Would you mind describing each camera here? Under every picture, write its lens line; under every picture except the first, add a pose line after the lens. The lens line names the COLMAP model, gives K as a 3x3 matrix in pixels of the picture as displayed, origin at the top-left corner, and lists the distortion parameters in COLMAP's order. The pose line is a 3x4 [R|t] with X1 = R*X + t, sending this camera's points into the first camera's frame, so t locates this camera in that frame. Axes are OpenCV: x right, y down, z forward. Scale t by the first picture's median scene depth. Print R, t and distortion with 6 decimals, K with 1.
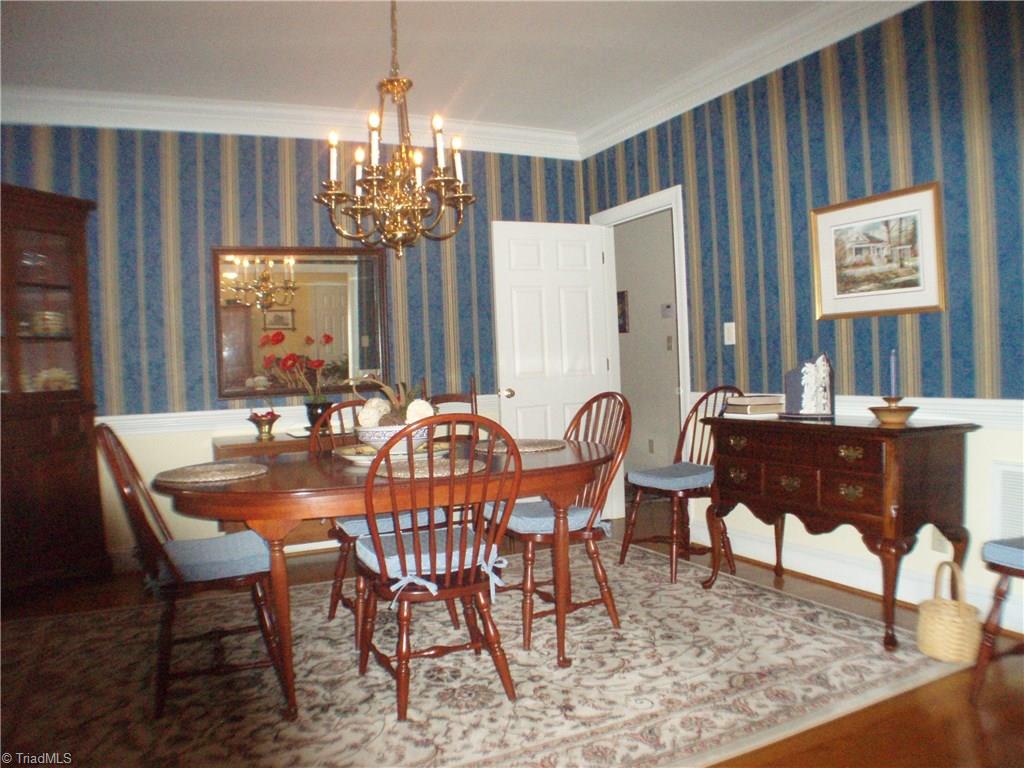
lens RADIAL K [[762.0, 0, 524.7], [0, 762.0, 389.2], [0, 0, 1]] dist [-0.180119, 0.082000]
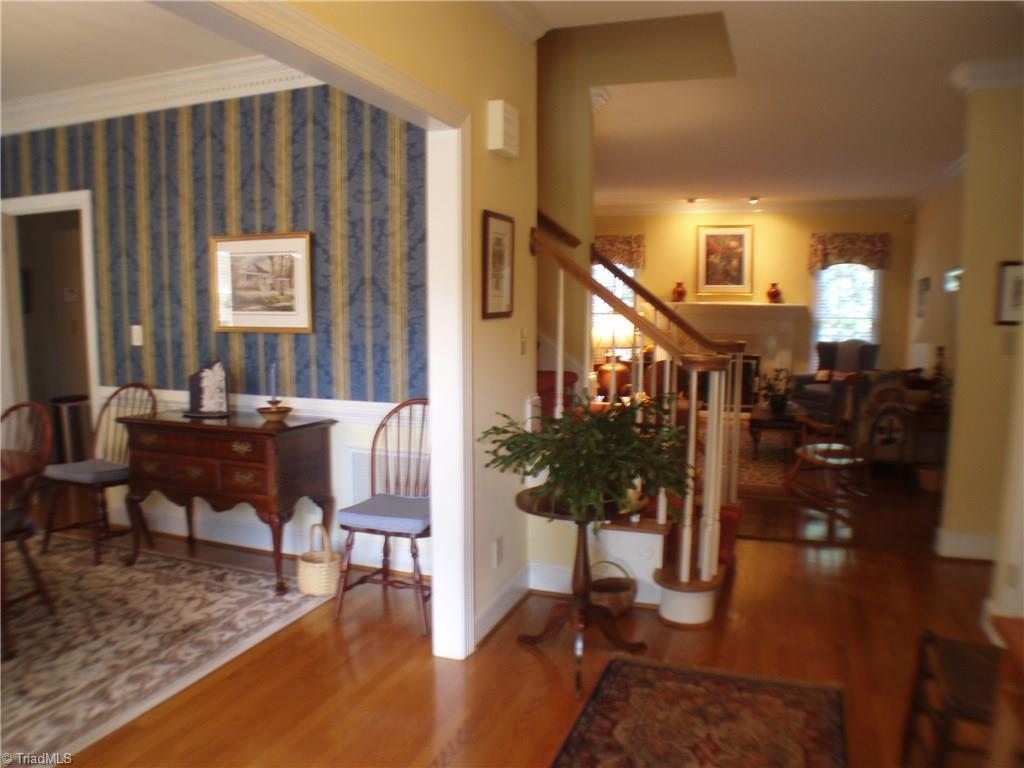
lens RADIAL K [[762.0, 0, 524.7], [0, 762.0, 389.2], [0, 0, 1]] dist [-0.180119, 0.082000]
pose [[0.722318, -0.044536, 0.690125, -0.081908], [-0.004328, 0.997614, 0.068909, -0.097110], [-0.691547, -0.052761, 0.720402, -0.242482]]
